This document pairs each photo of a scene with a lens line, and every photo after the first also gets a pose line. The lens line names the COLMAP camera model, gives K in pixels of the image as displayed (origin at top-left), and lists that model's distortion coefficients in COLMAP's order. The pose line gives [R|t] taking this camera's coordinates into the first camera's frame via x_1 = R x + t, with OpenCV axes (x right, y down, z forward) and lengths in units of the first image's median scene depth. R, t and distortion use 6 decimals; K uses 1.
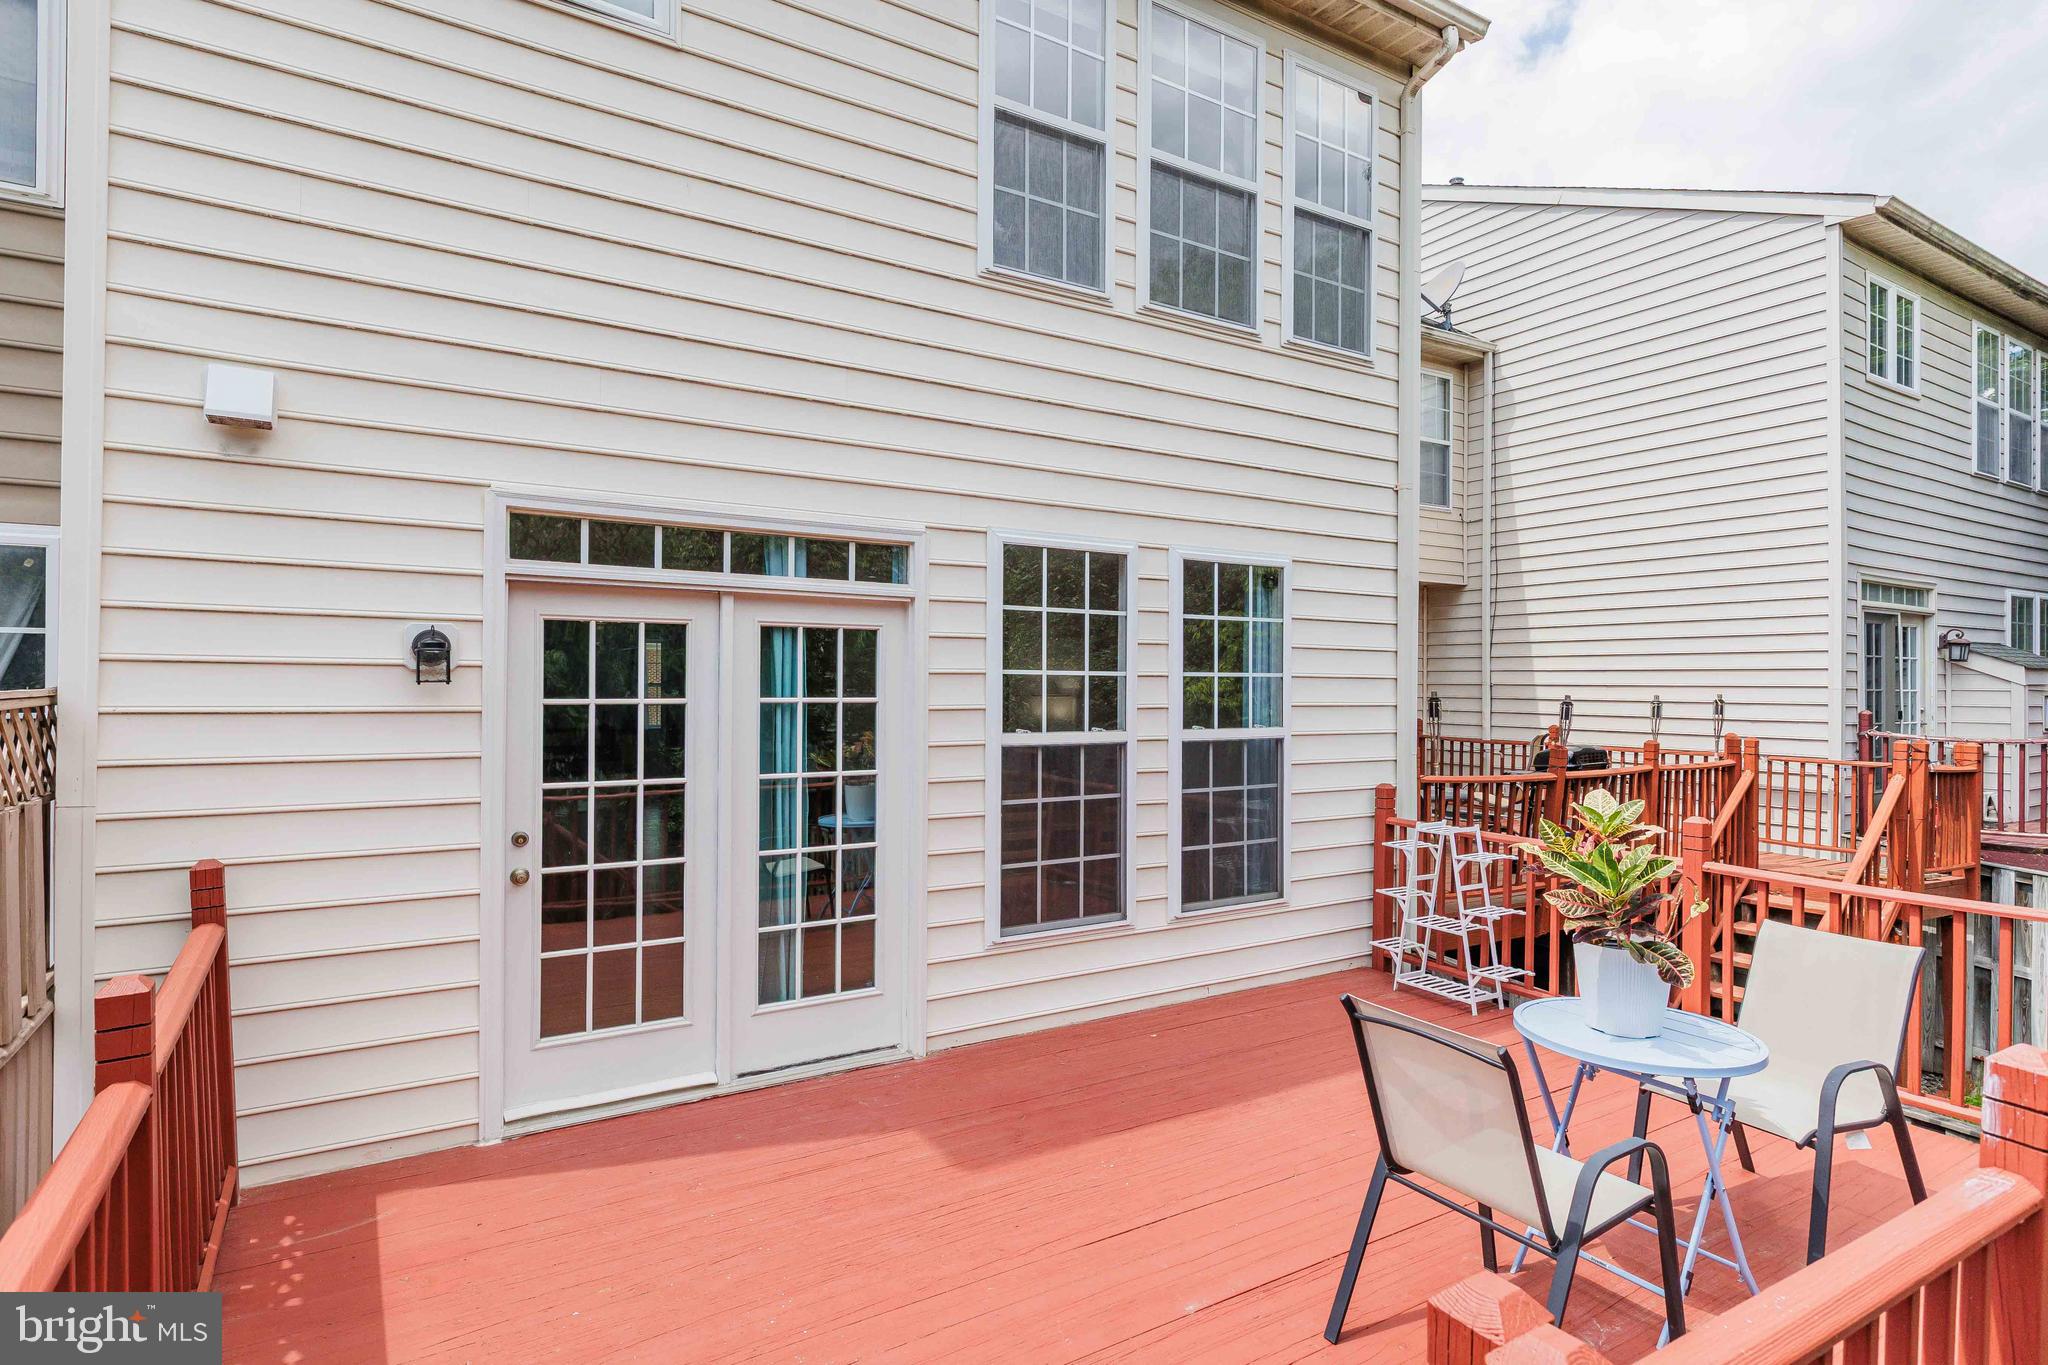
lens RADIAL K [[1049.7, 0, 1024.0], [0, 1049.7, 682.5], [0, 0, 1]] dist [-0.001023, 0.001045]
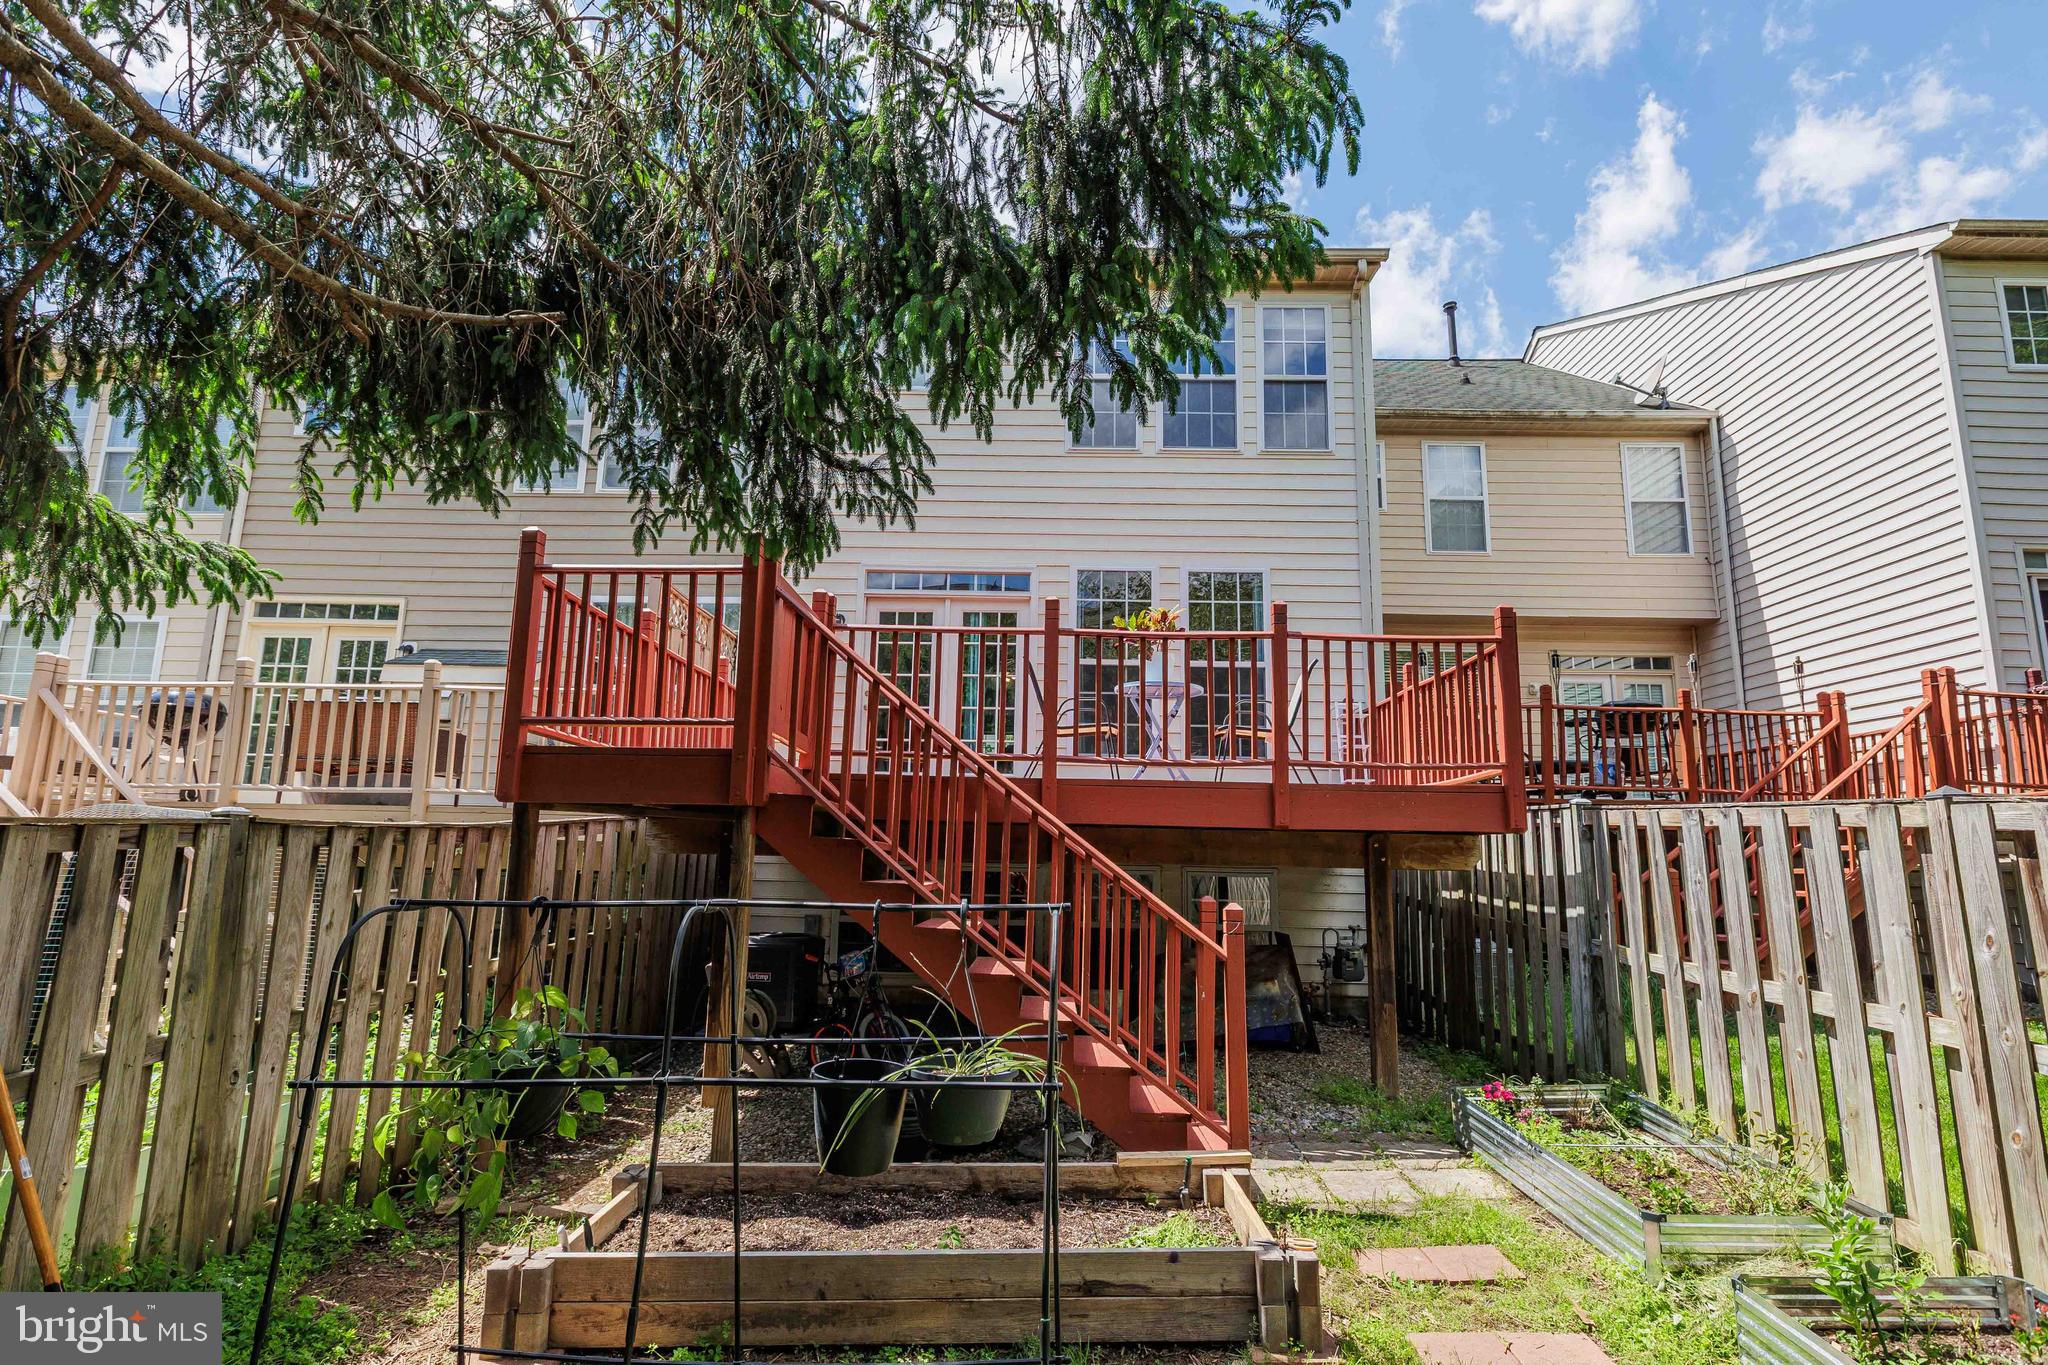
lens RADIAL K [[1003.3, 0, 1024.0], [0, 1003.3, 682.5], [0, 0, 1]] dist [-0.003185, 0.000269]
pose [[0.848078, -0.082548, -0.523402, 0.976711], [-0.011059, 0.984818, -0.173239, 0.464667], [0.529756, 0.152709, 0.834289, -0.744654]]
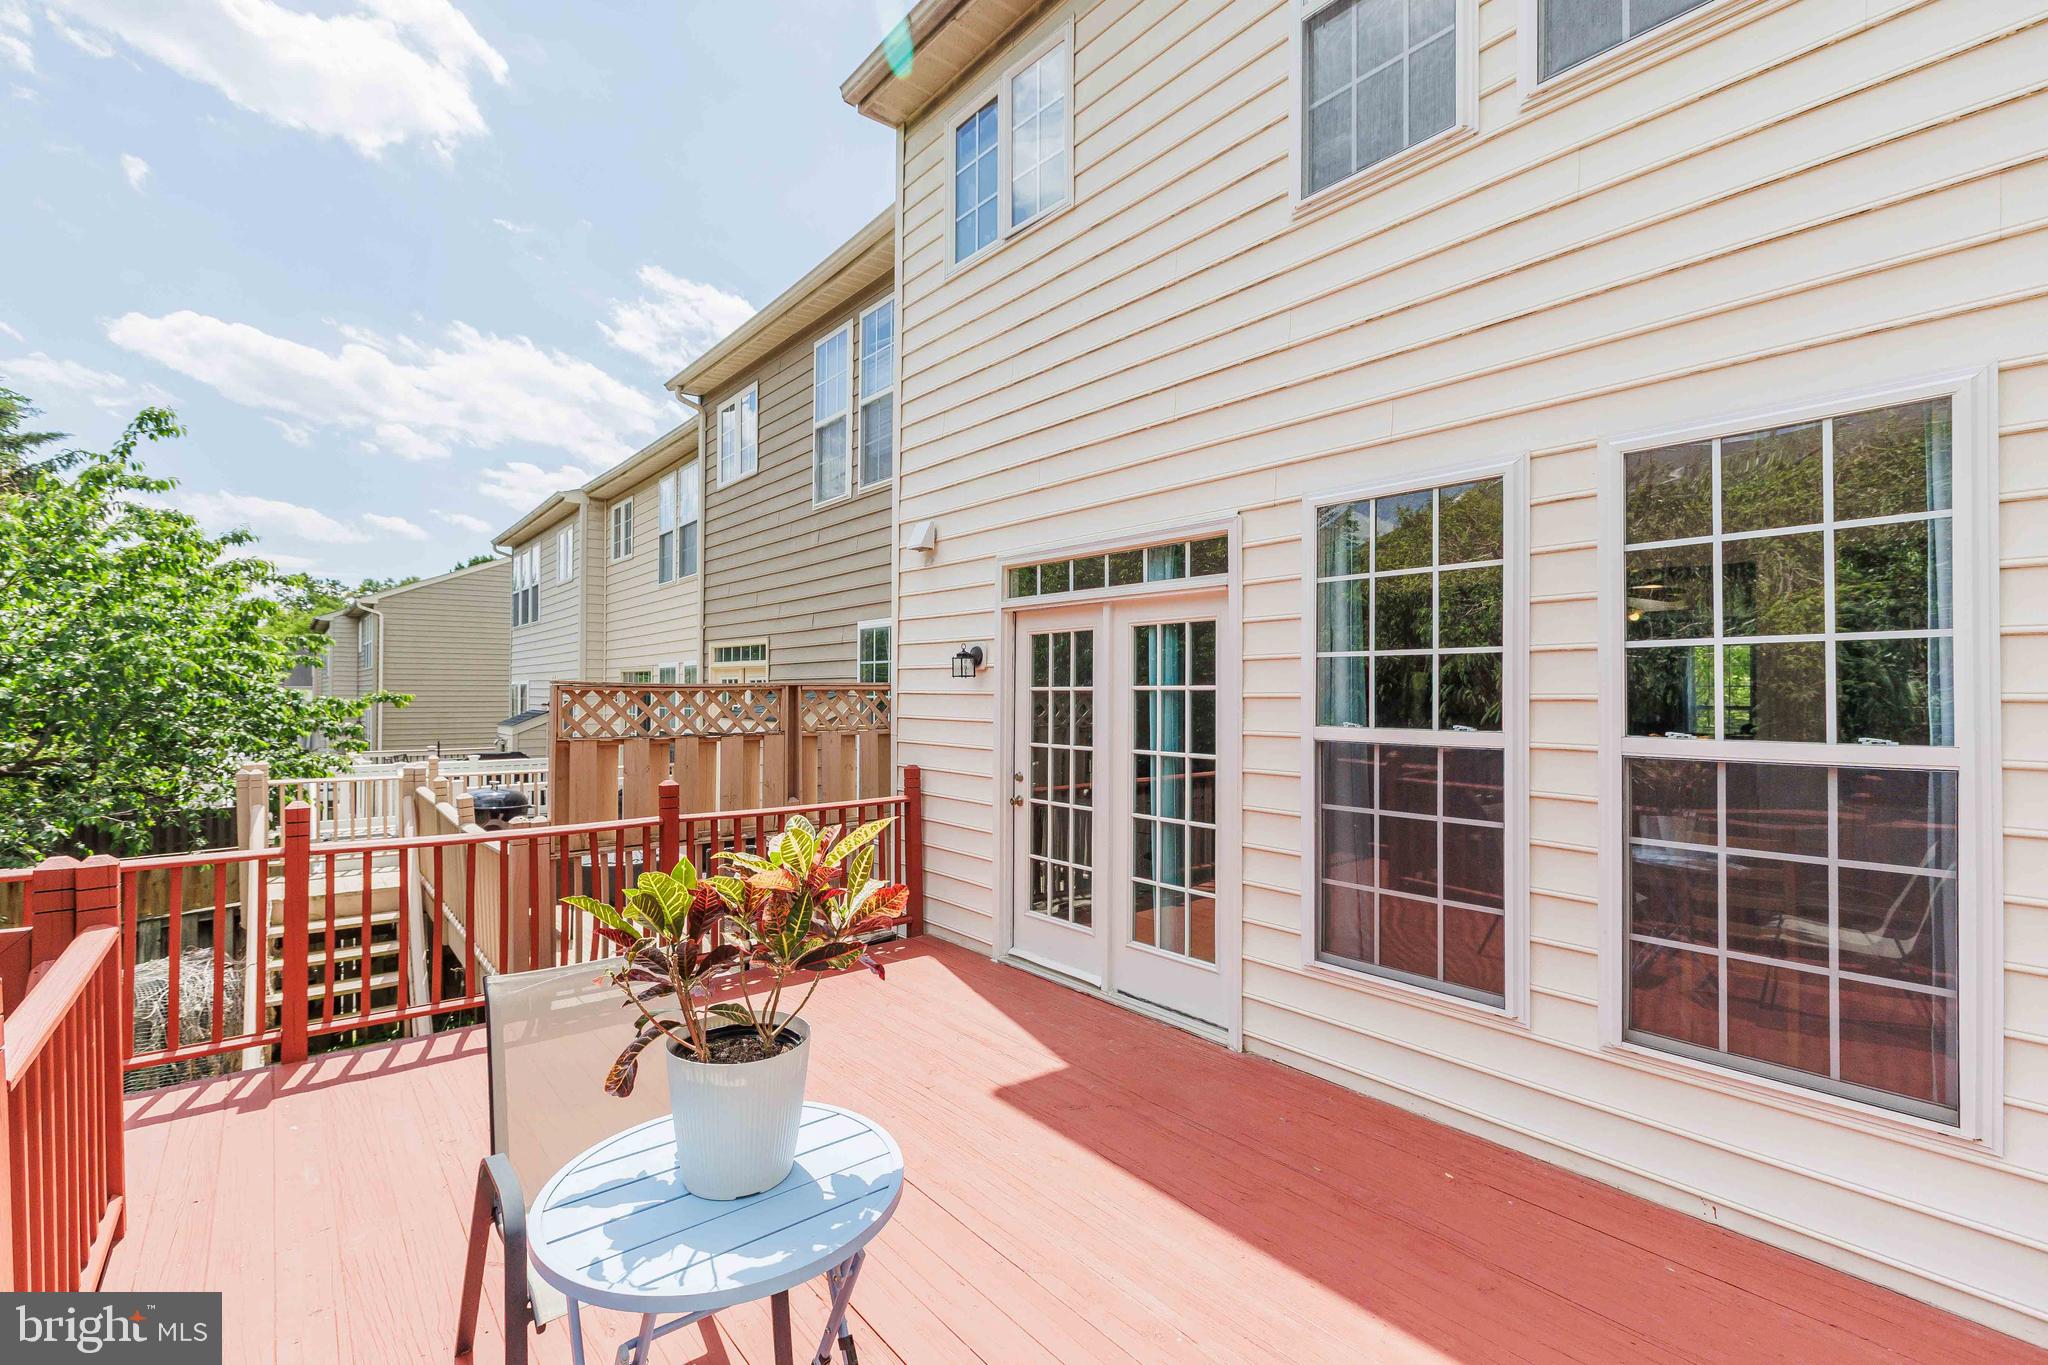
lens RADIAL K [[907.9, 0, 1024.0], [0, 907.9, 682.5], [0, 0, 1]] dist [-0.001949, -0.000882]
pose [[0.138407, -0.013479, -0.990284, 0.724767], [0.001777, 0.999909, -0.013362, 0.023071], [0.990374, 0.000089, 0.138419, 0.688431]]
